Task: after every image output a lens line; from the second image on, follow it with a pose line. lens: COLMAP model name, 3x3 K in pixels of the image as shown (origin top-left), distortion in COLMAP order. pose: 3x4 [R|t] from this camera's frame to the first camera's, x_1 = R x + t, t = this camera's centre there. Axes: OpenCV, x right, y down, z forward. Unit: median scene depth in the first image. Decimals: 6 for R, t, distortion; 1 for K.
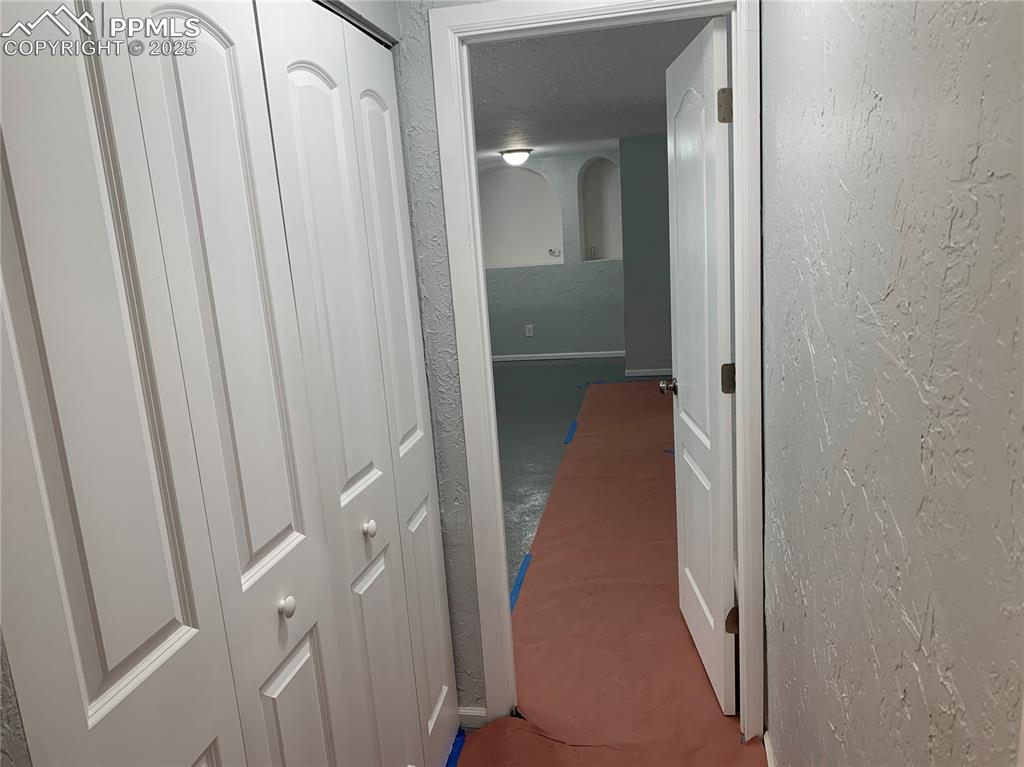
lens RADIAL K [[778.7, 0, 518.6], [0, 778.7, 389.8], [0, 0, 1]] dist [0.020114, -0.031976]
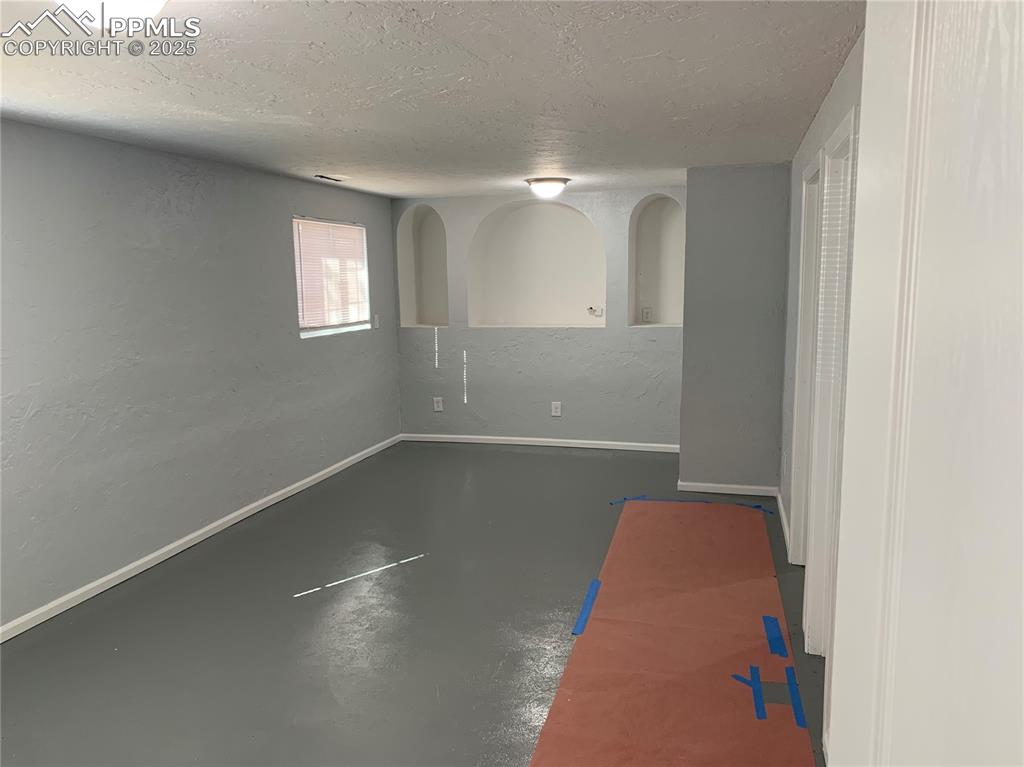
lens RADIAL K [[778.7, 0, 505.0], [0, 778.7, 380.5], [0, 0, 1]] dist [0.020114, -0.031976]
pose [[0.994246, 0.064298, -0.085679, 0.029295], [-0.068849, 0.996309, -0.051258, -0.063897], [0.082067, 0.056862, 0.995003, 0.228797]]
